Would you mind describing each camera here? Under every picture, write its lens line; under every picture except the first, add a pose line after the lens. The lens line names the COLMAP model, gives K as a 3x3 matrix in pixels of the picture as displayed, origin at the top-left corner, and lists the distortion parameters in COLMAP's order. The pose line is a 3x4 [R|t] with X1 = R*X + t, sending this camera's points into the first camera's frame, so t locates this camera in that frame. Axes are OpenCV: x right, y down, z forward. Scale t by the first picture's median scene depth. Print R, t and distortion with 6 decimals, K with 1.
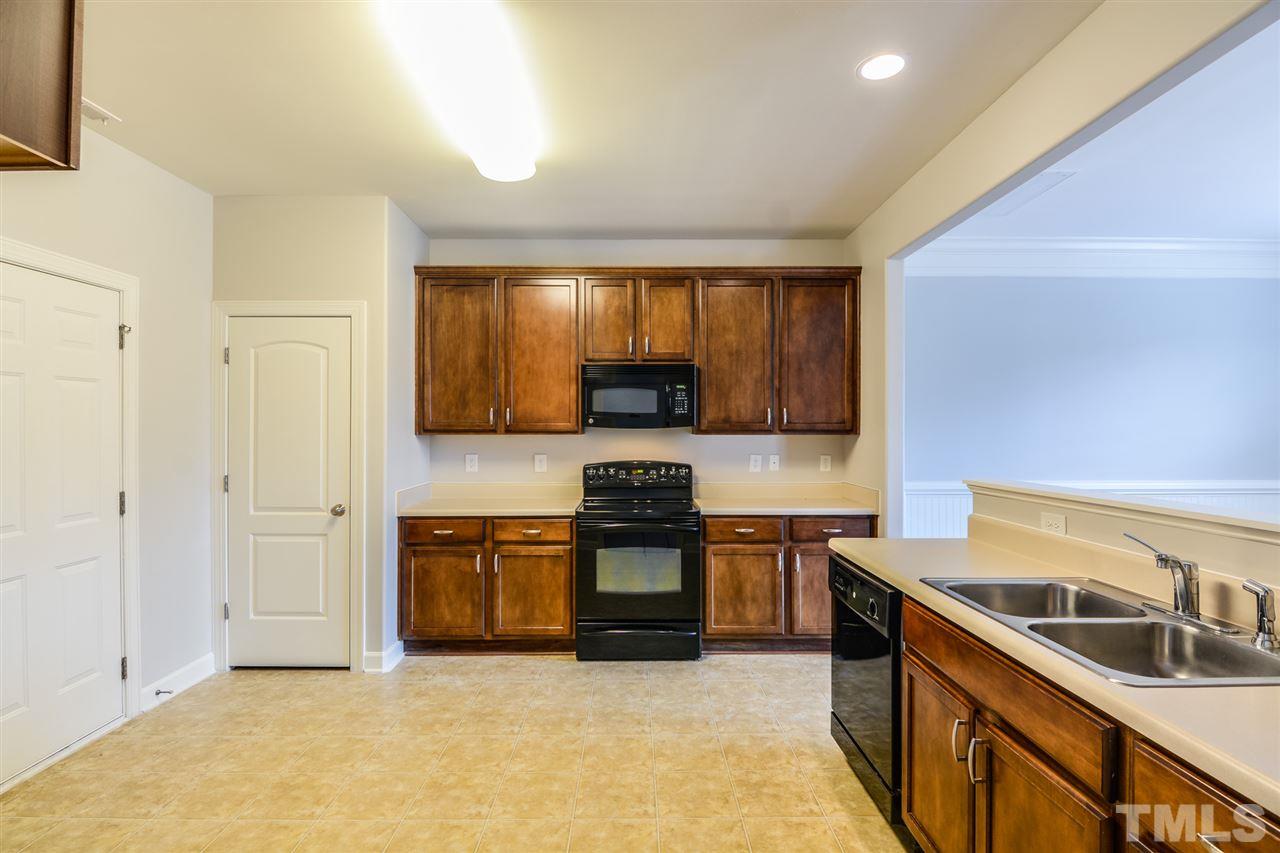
lens RADIAL K [[623.7, 0, 644.4], [0, 623.7, 426.4], [0, 0, 1]] dist [0.002615, -0.001047]
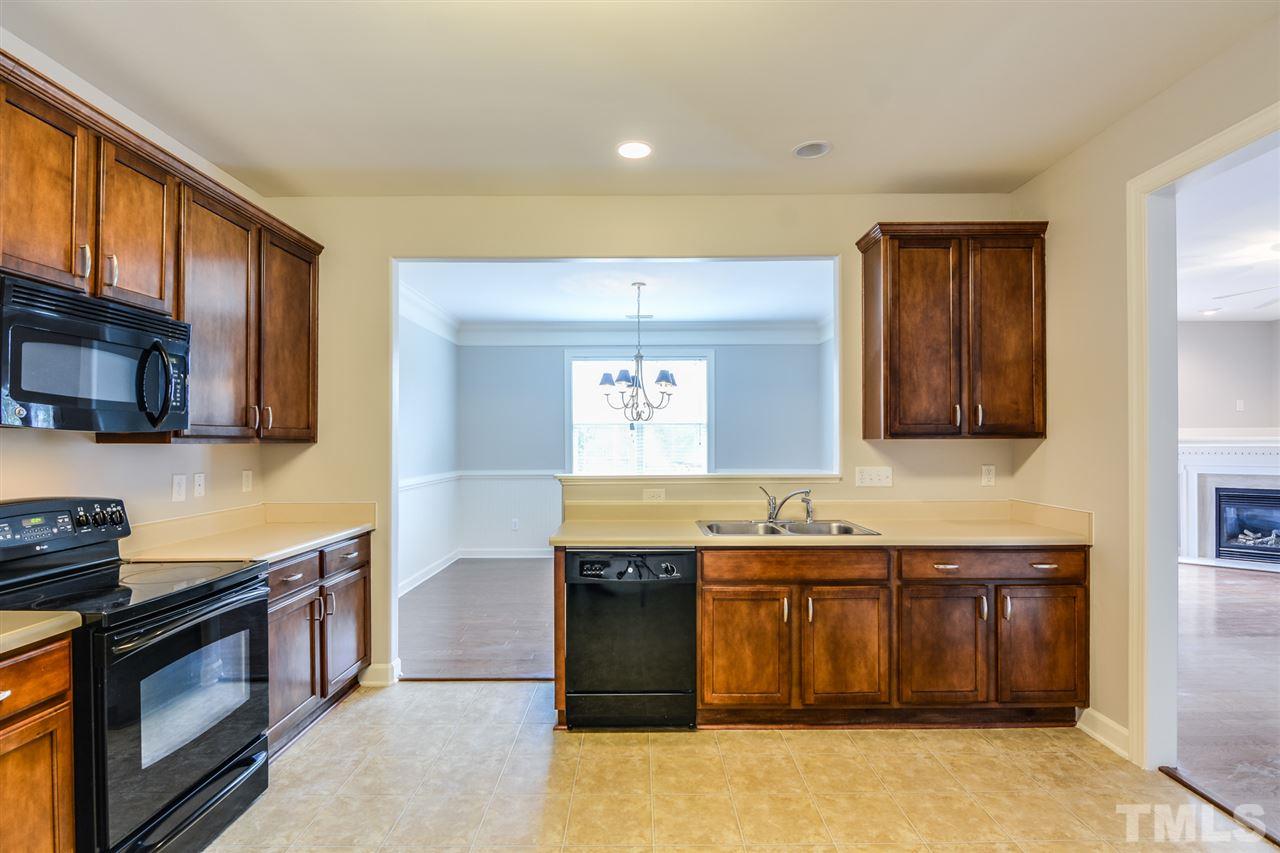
lens RADIAL K [[623.7, 0, 646.3], [0, 623.7, 438.3], [0, 0, 1]] dist [0.002615, -0.001047]
pose [[0.002627, 0.003343, 0.999991, -0.505382], [-0.005007, 0.999982, -0.003329, 0.008122], [-0.999984, -0.004999, 0.002644, 0.549978]]
